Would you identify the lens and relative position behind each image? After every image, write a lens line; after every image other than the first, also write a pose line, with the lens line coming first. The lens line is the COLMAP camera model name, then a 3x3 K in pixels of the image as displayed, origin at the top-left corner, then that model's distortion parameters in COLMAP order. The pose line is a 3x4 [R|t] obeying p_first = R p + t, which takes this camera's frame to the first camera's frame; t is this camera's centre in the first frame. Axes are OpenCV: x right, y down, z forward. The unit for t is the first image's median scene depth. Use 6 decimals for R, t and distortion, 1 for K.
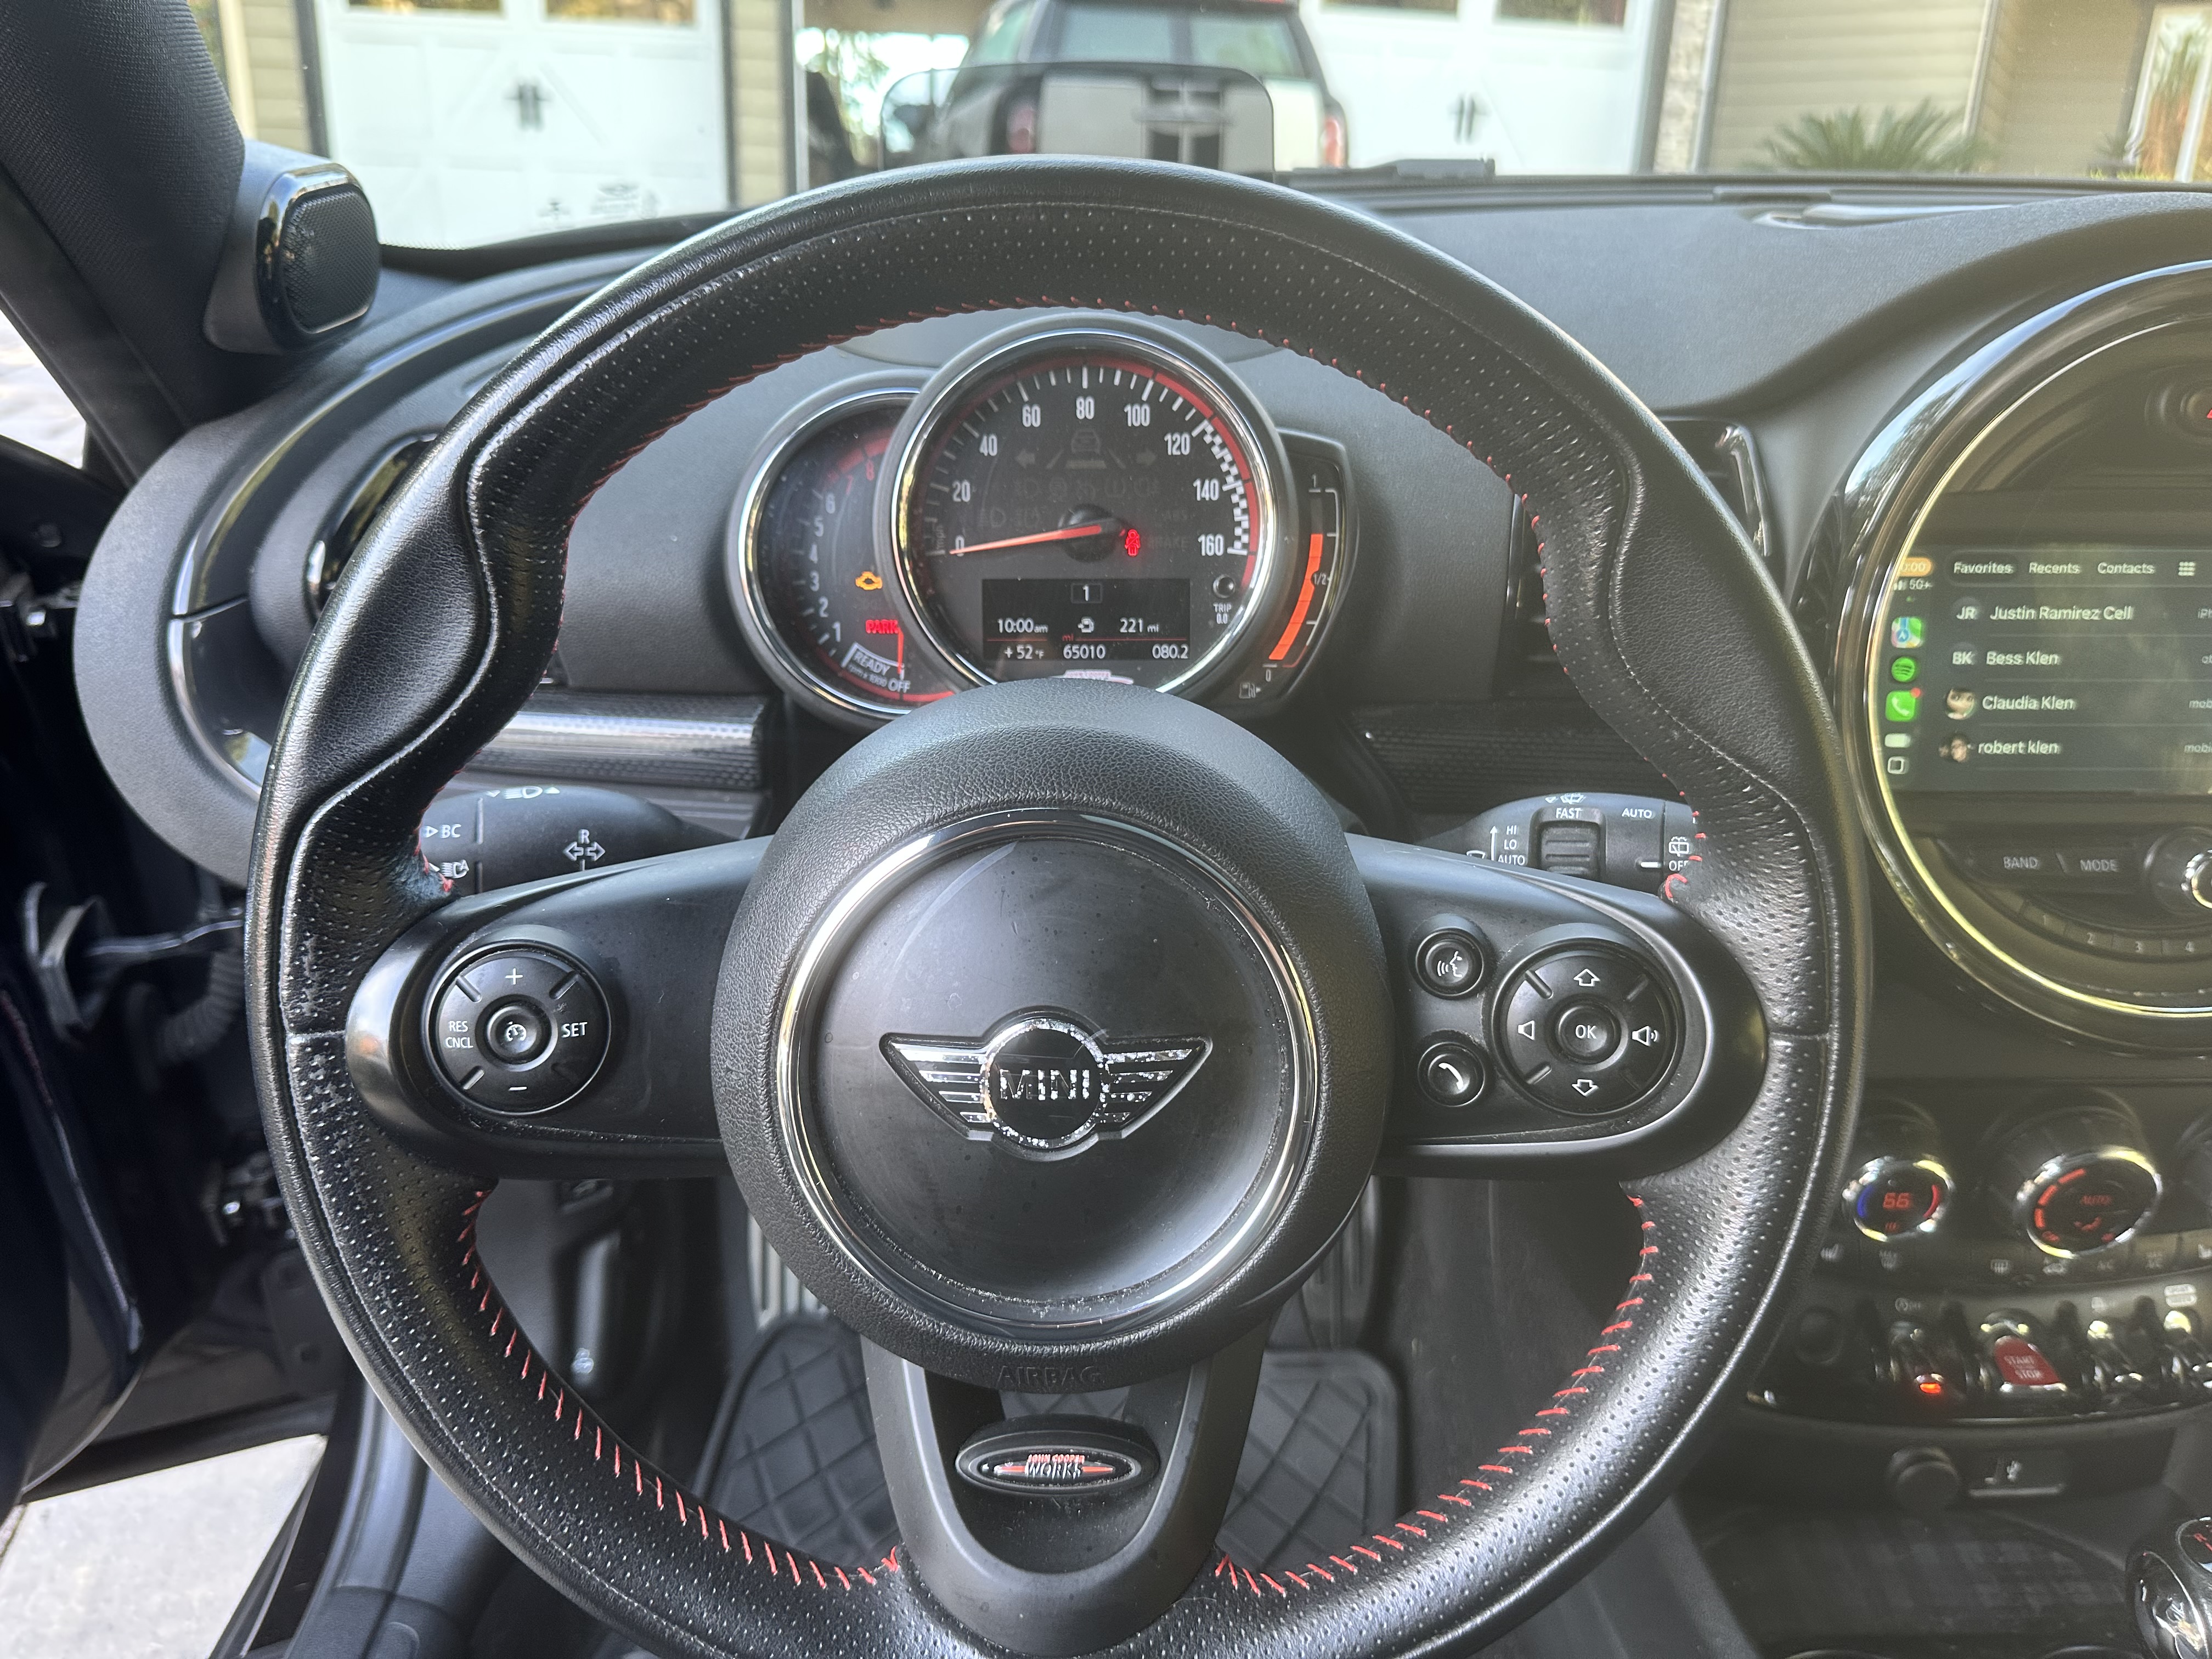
lens RADIAL K [[1586.9, 0, 1124.4], [0, 1586.9, 810.4], [0, 0, 1]] dist [0.034690, -0.051149]
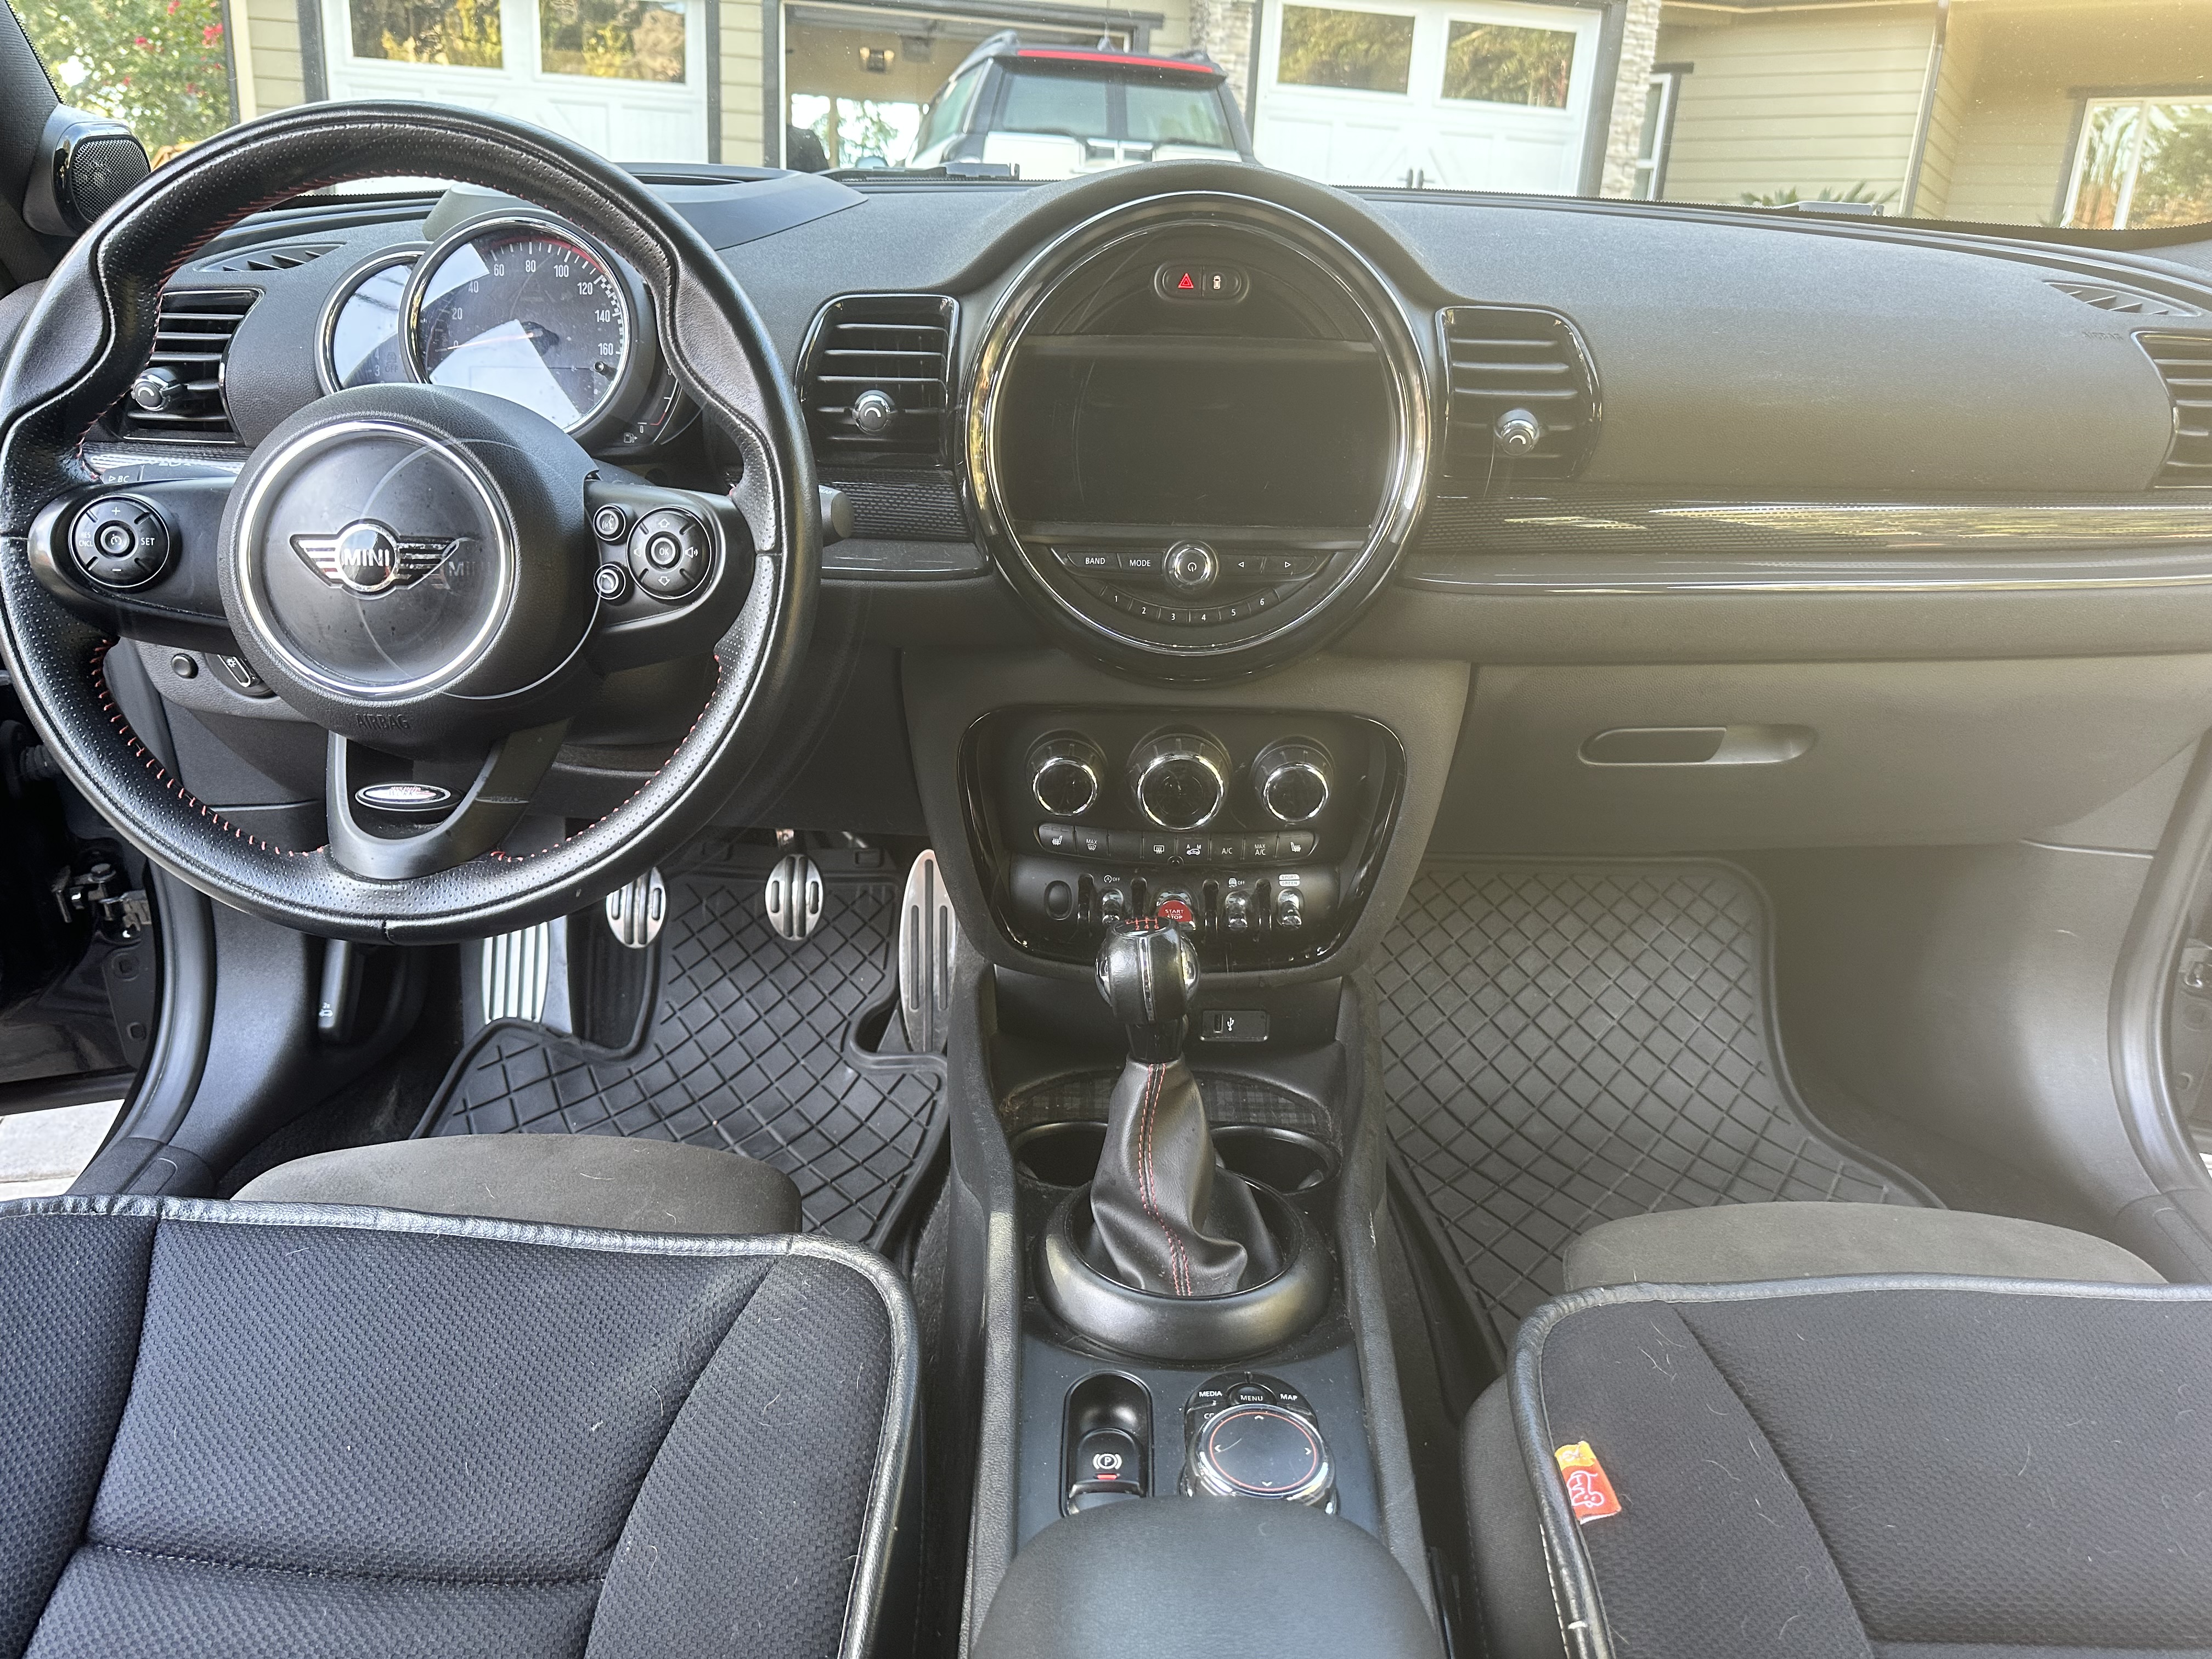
lens RADIAL K [[1554.9, 0, 1106.0], [0, 1554.9, 829.5], [0, 0, 1]] dist [0.039504, -0.048422]
pose [[0.999699, 0.024504, 0.001139, 0.545864], [-0.024478, 0.999515, -0.019276, 0.329612], [-0.001611, 0.019243, 0.999814, -0.591998]]
